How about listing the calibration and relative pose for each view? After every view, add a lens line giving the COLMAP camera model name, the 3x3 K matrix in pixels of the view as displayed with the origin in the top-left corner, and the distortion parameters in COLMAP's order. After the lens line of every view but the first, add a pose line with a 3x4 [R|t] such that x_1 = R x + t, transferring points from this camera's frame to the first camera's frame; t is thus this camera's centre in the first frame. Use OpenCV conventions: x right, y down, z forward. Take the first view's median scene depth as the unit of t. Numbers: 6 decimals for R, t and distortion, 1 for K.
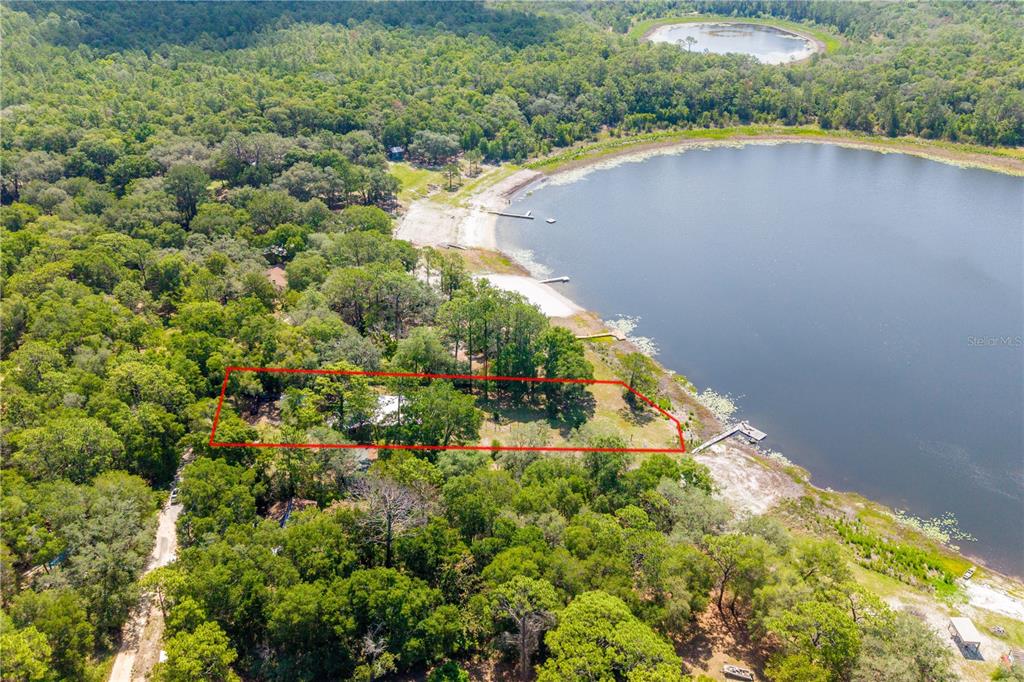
lens RADIAL K [[805.2, 0, 499.4], [0, 805.2, 371.2], [0, 0, 1]] dist [0.035255, -0.042676]
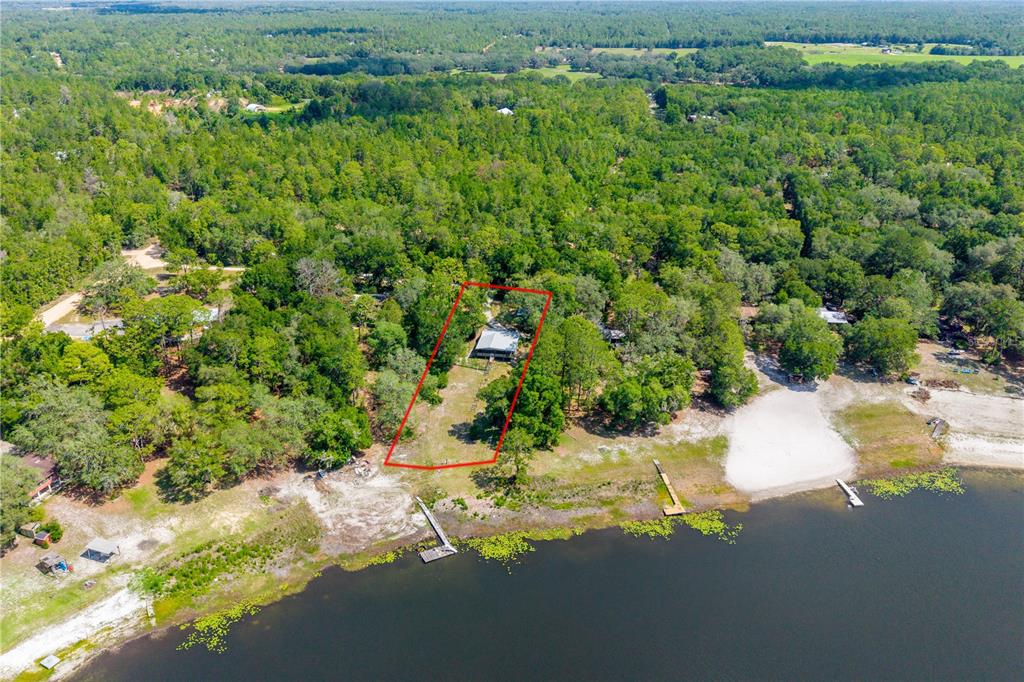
lens RADIAL K [[805.2, 0, 509.3], [0, 805.2, 340.0], [0, 0, 1]] dist [0.035255, -0.042676]
pose [[-0.222785, 0.393758, -0.891808, 0.524469], [-0.505295, 0.735681, 0.451054, -0.280730], [0.833692, 0.551115, 0.035065, 0.488534]]
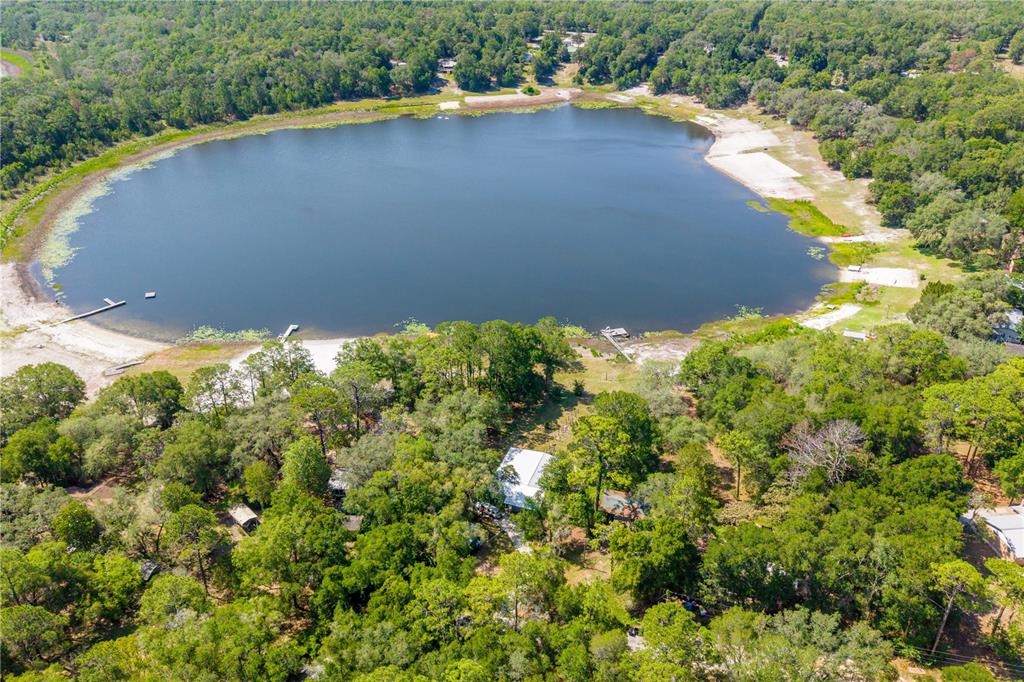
lens RADIAL K [[805.2, 0, 511.6], [0, 805.2, 345.2], [0, 0, 1]] dist [0.035255, -0.042676]
pose [[0.412197, -0.448985, 0.792784, -0.398111], [0.464331, 0.852184, 0.241203, -0.149985], [-0.783894, 0.268691, 0.559745, 0.236553]]
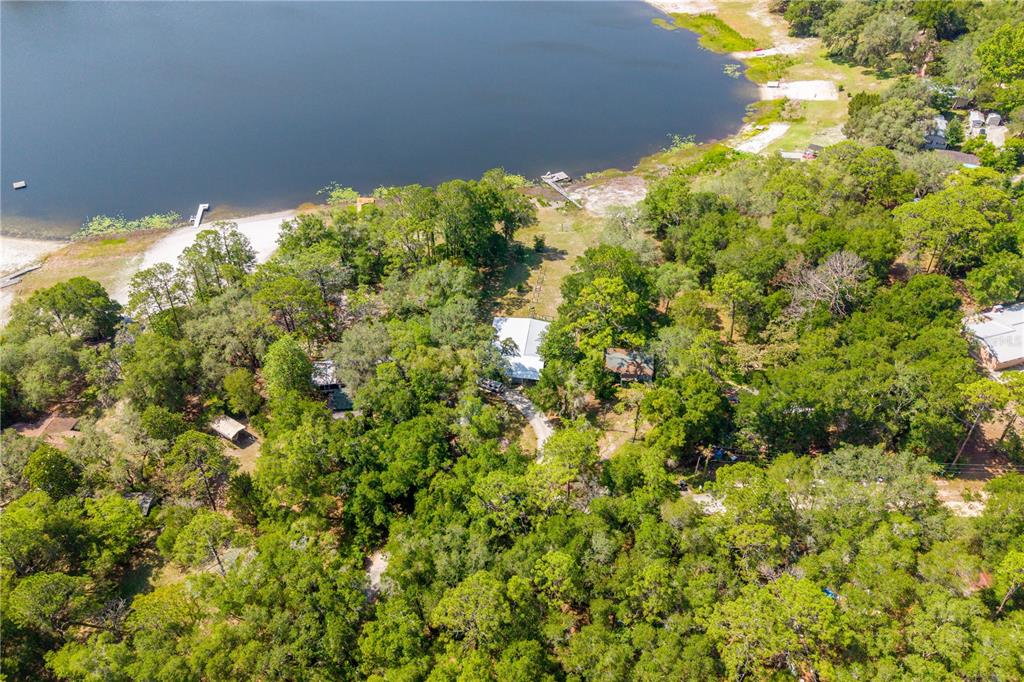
lens RADIAL K [[805.2, 0, 503.6], [0, 805.2, 343.5], [0, 0, 1]] dist [0.035255, -0.042676]
pose [[0.223360, -0.639078, 0.735996, -0.390067], [0.498128, 0.723866, 0.477373, -0.187197], [-0.837842, 0.259995, 0.480025, 0.302678]]
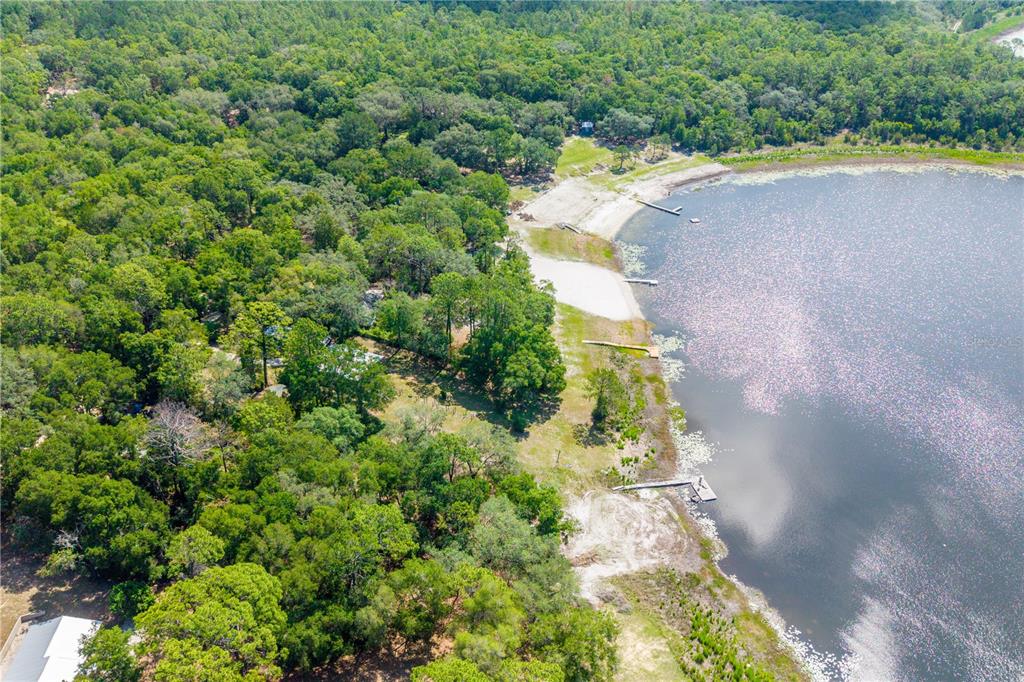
lens RADIAL K [[805.2, 0, 498.4], [0, 805.2, 354.2], [0, 0, 1]] dist [0.035255, -0.042676]
pose [[0.891727, 0.241376, -0.382833, 0.222540], [-0.235913, 0.969798, 0.061949, -0.036904], [0.386224, 0.035074, 0.921738, 0.055554]]
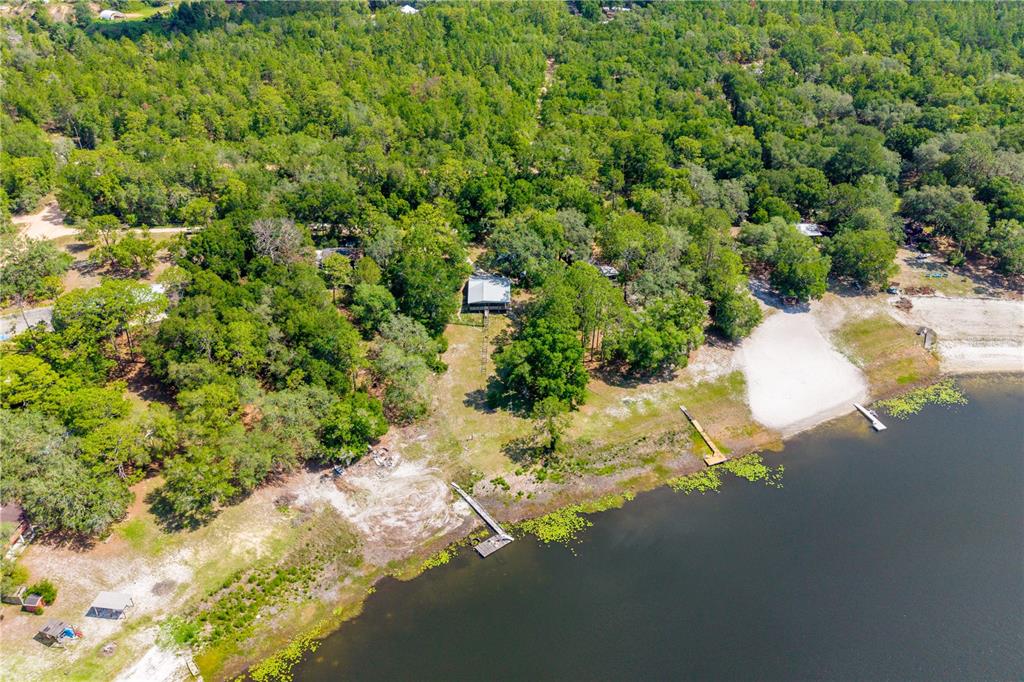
lens RADIAL K [[805.2, 0, 558.7], [0, 805.2, 340.0], [0, 0, 1]] dist [0.035255, -0.042676]
pose [[-0.008323, 0.521885, -0.852975, 0.481888], [-0.519731, 0.726480, 0.449562, -0.254840], [0.854289, 0.447060, 0.265193, 0.402935]]
